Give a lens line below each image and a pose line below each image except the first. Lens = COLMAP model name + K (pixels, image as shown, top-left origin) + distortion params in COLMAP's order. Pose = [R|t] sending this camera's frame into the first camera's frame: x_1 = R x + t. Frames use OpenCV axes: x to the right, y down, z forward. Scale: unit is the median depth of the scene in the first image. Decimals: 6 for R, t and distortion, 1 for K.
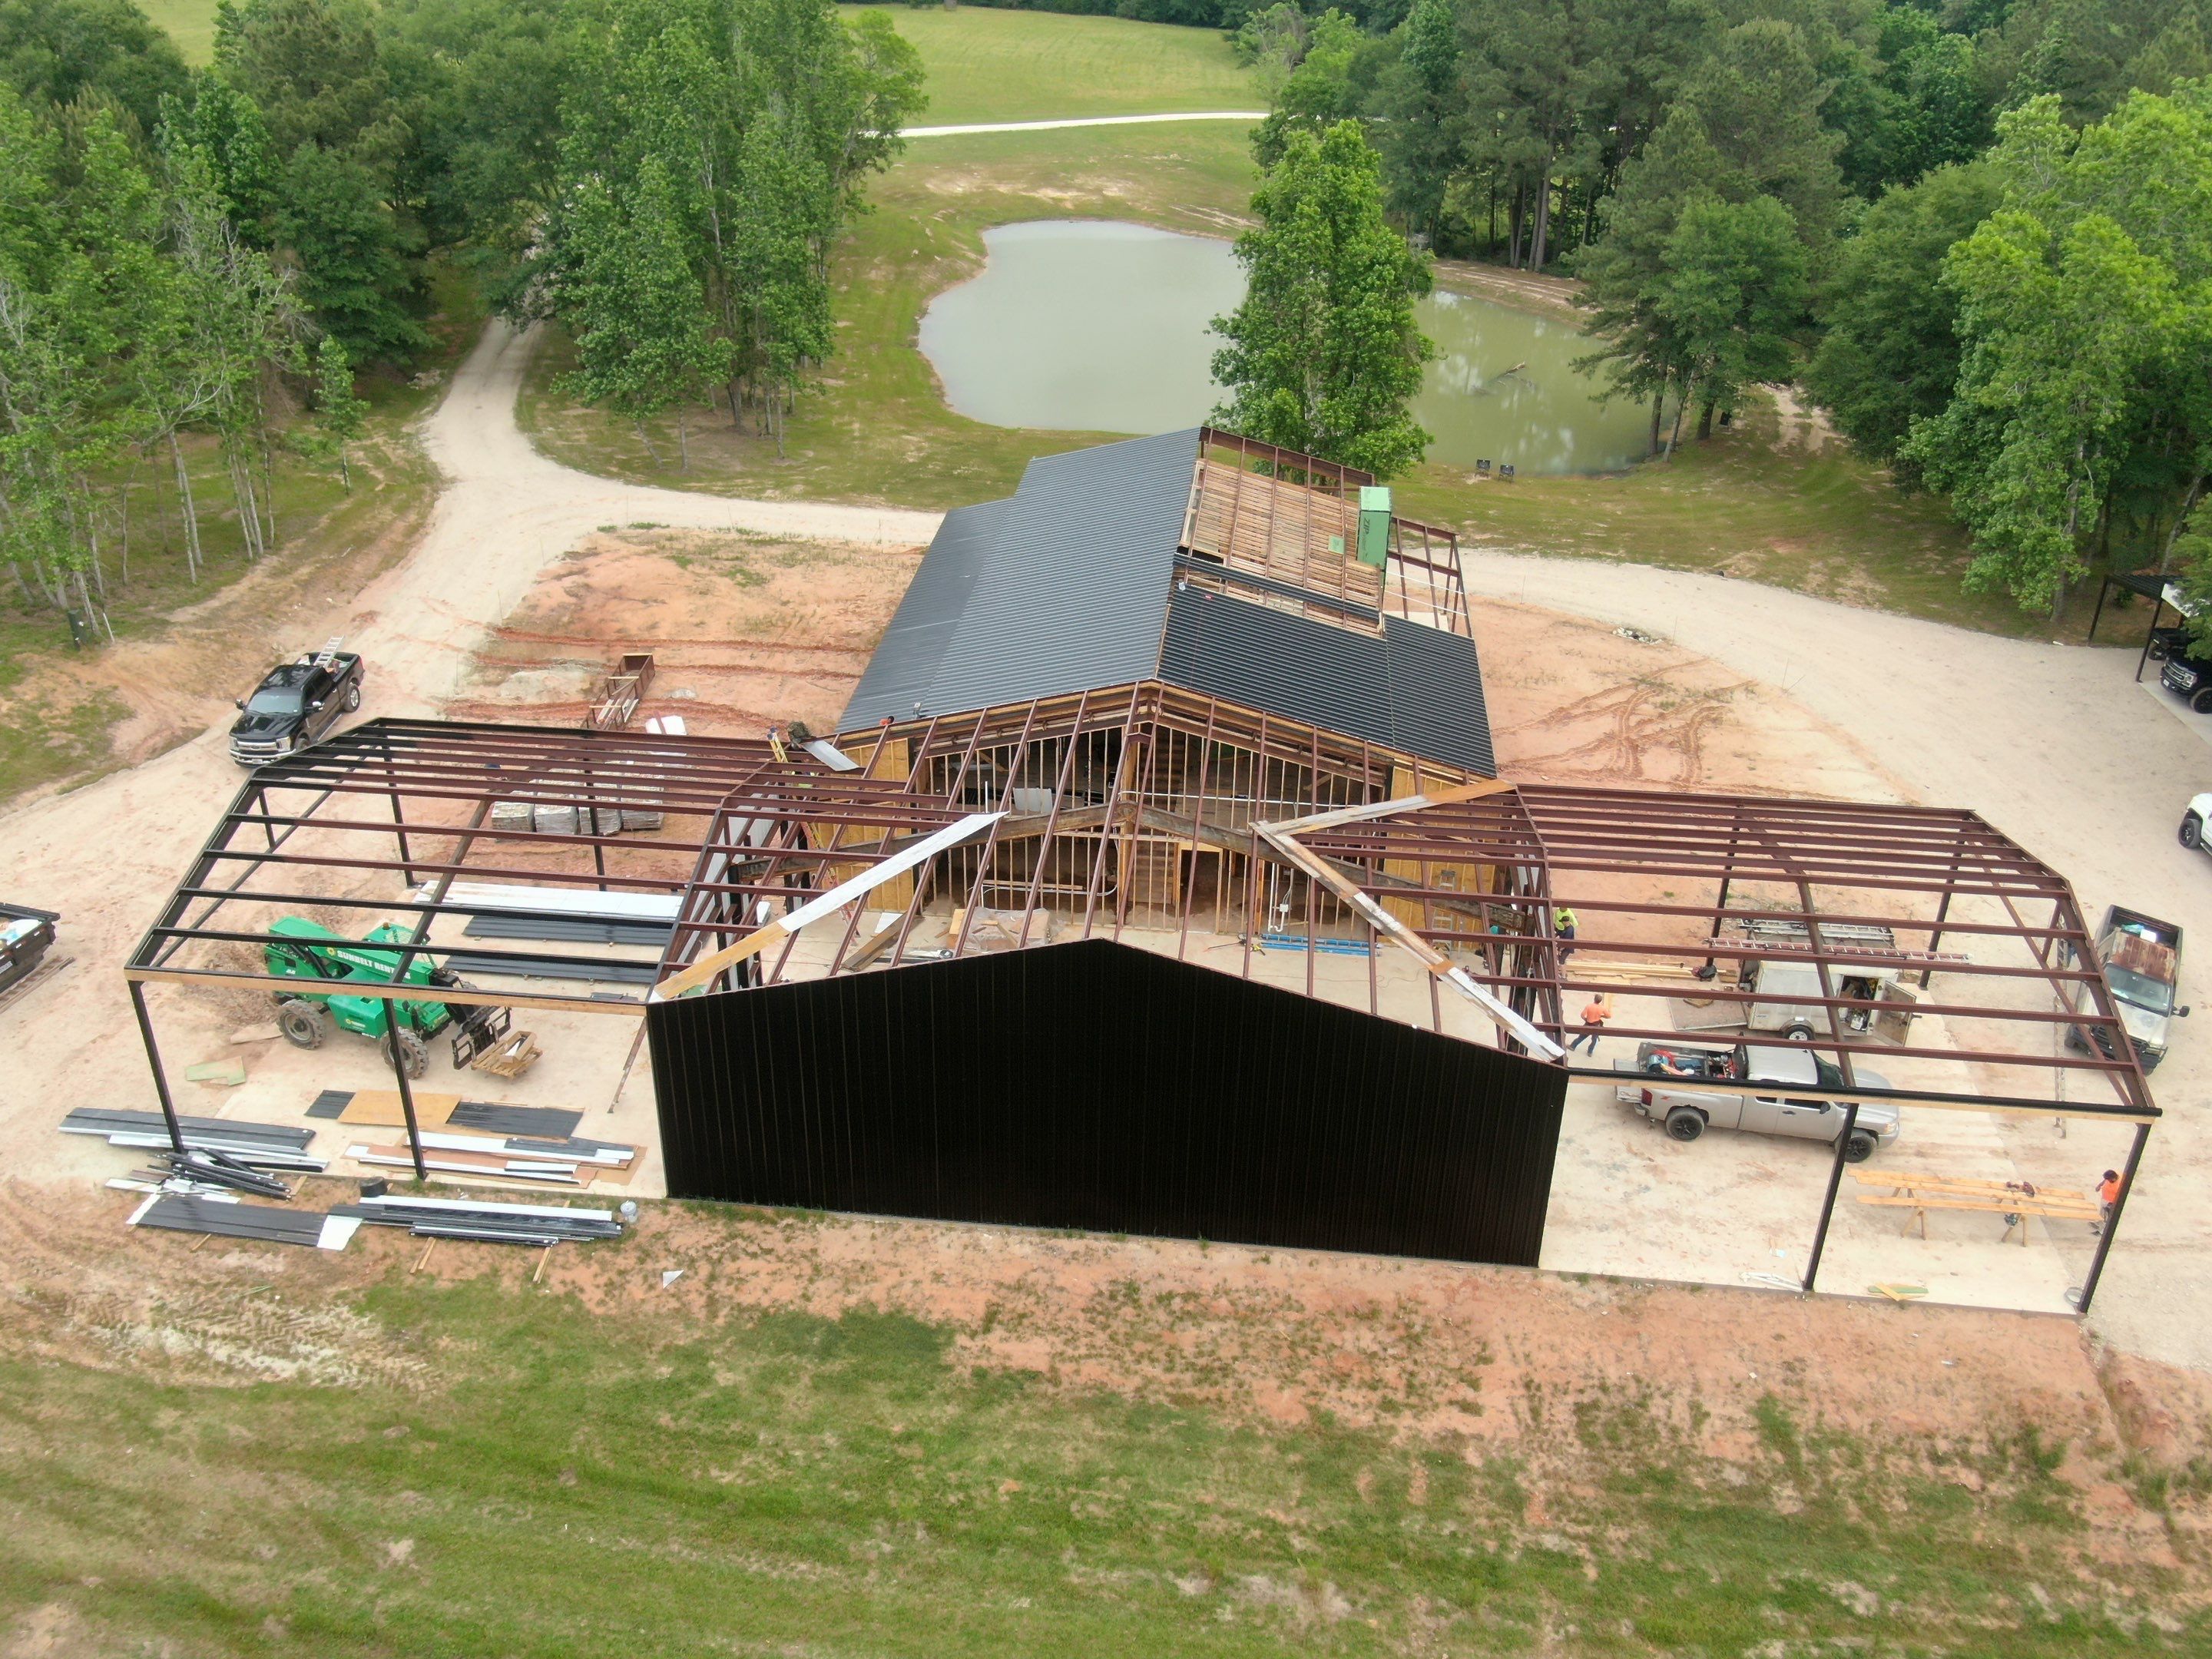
lens RADIAL K [[1938.6, 0, 1104.8], [0, 1938.6, 851.3], [0, 0, 1]] dist [-0.001482, -0.003514]
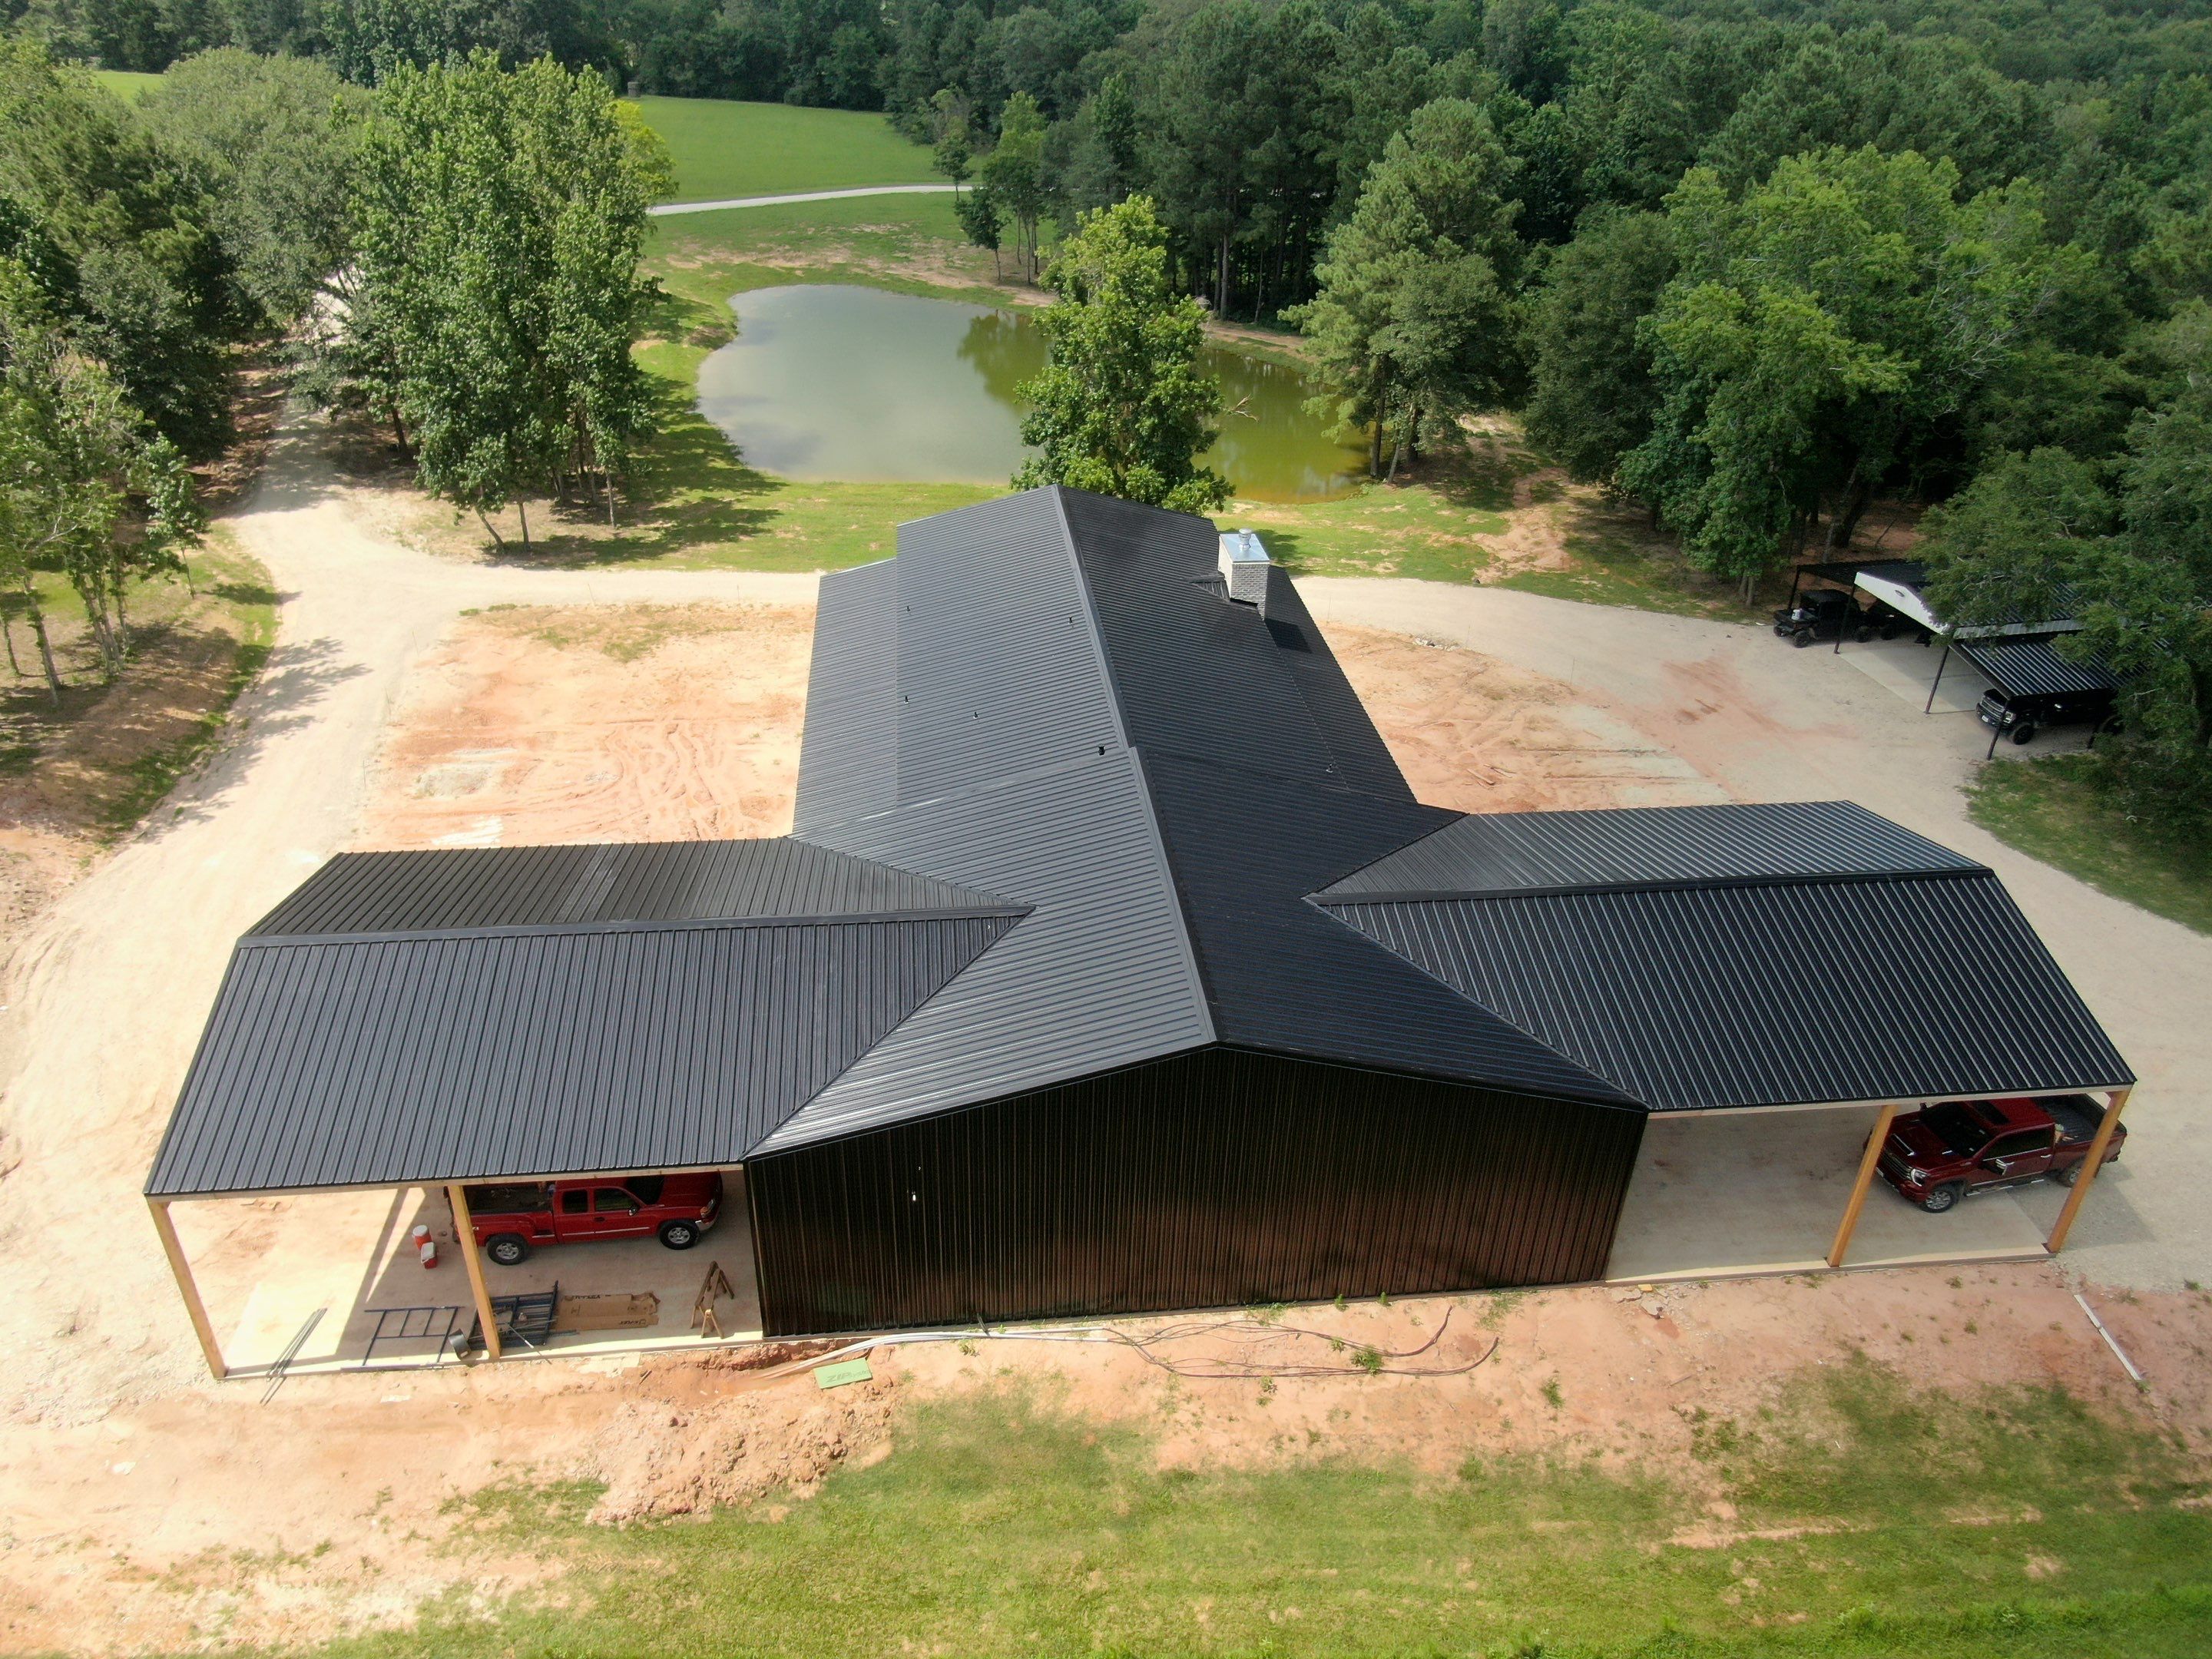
lens RADIAL K [[1595.5, 0, 1110.8], [0, 1595.5, 828.6], [0, 0, 1]] dist [-0.016567, 0.003835]
pose [[0.976035, -0.098772, 0.193909, -0.113732], [0.093988, 0.995001, 0.033739, -0.055218], [-0.196272, -0.014705, 0.980439, 0.108962]]
